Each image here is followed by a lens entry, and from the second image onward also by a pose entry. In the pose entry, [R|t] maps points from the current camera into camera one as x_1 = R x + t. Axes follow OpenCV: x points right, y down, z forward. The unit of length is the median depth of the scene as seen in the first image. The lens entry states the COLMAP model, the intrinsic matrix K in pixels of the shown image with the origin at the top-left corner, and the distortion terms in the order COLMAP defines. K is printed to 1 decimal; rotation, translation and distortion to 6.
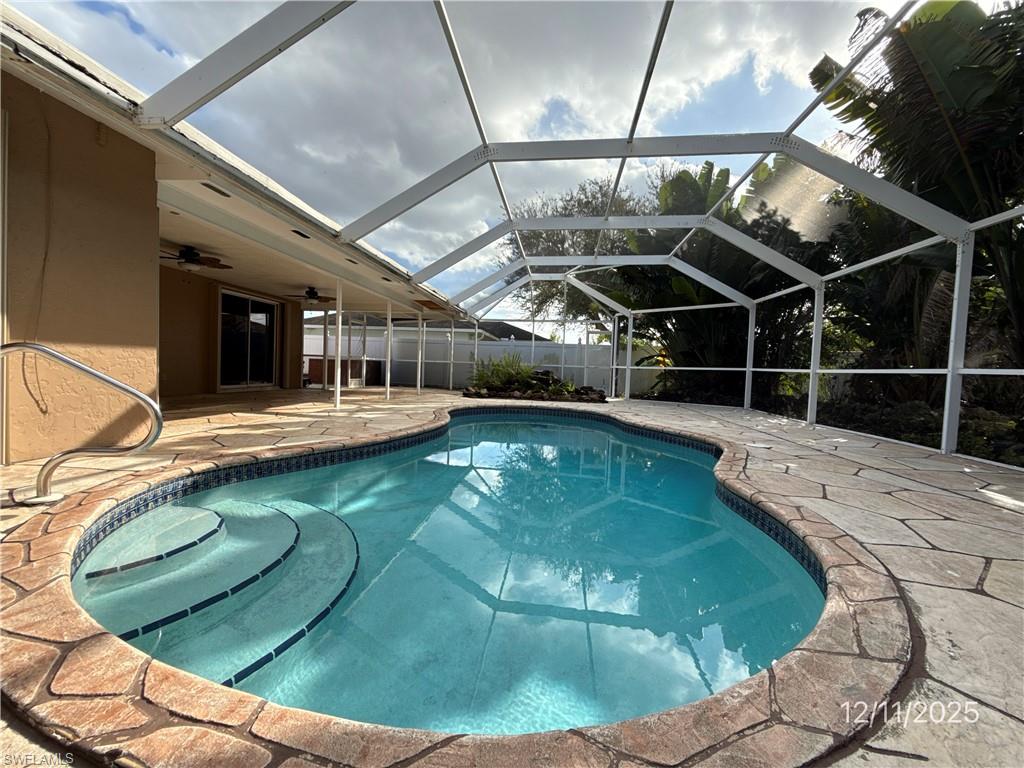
lens RADIAL K [[408.2, 0, 512.2], [0, 408.2, 383.7], [0, 0, 1]] dist [0.002924, -0.000594]
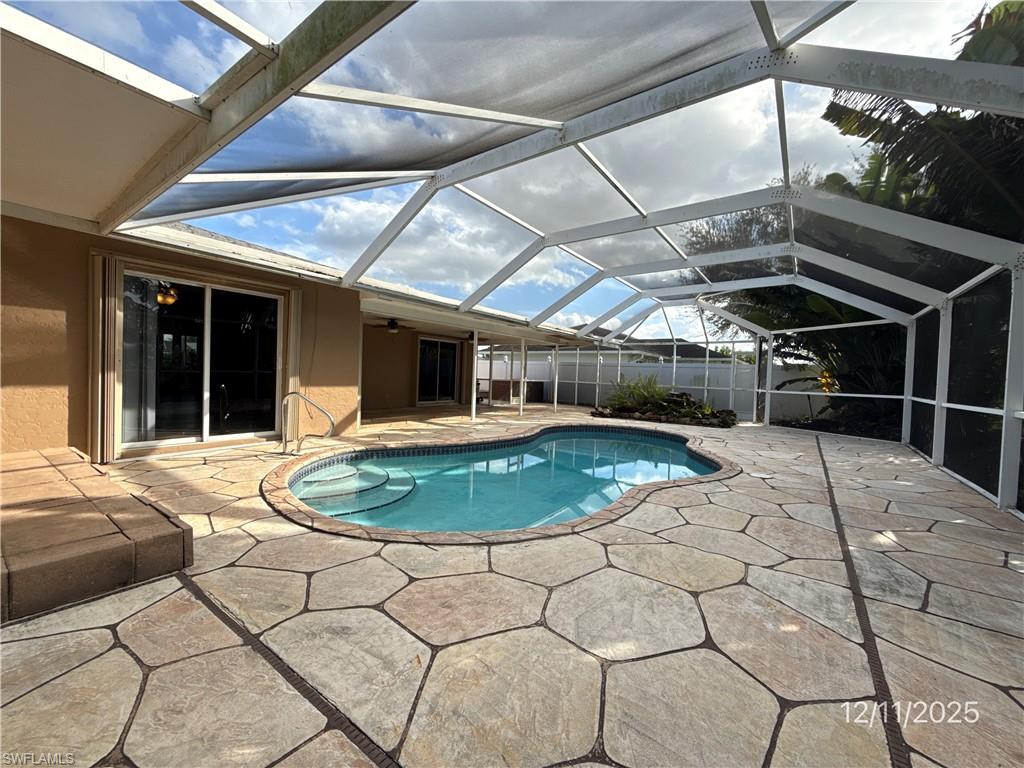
lens RADIAL K [[408.2, 0, 508.4], [0, 408.2, 384.2], [0, 0, 1]] dist [0.002924, -0.000594]
pose [[0.874814, 0.004317, -0.484439, 0.602264], [-0.019951, 0.999433, -0.027122, -0.051728], [0.484048, 0.033391, 0.874404, -0.295303]]
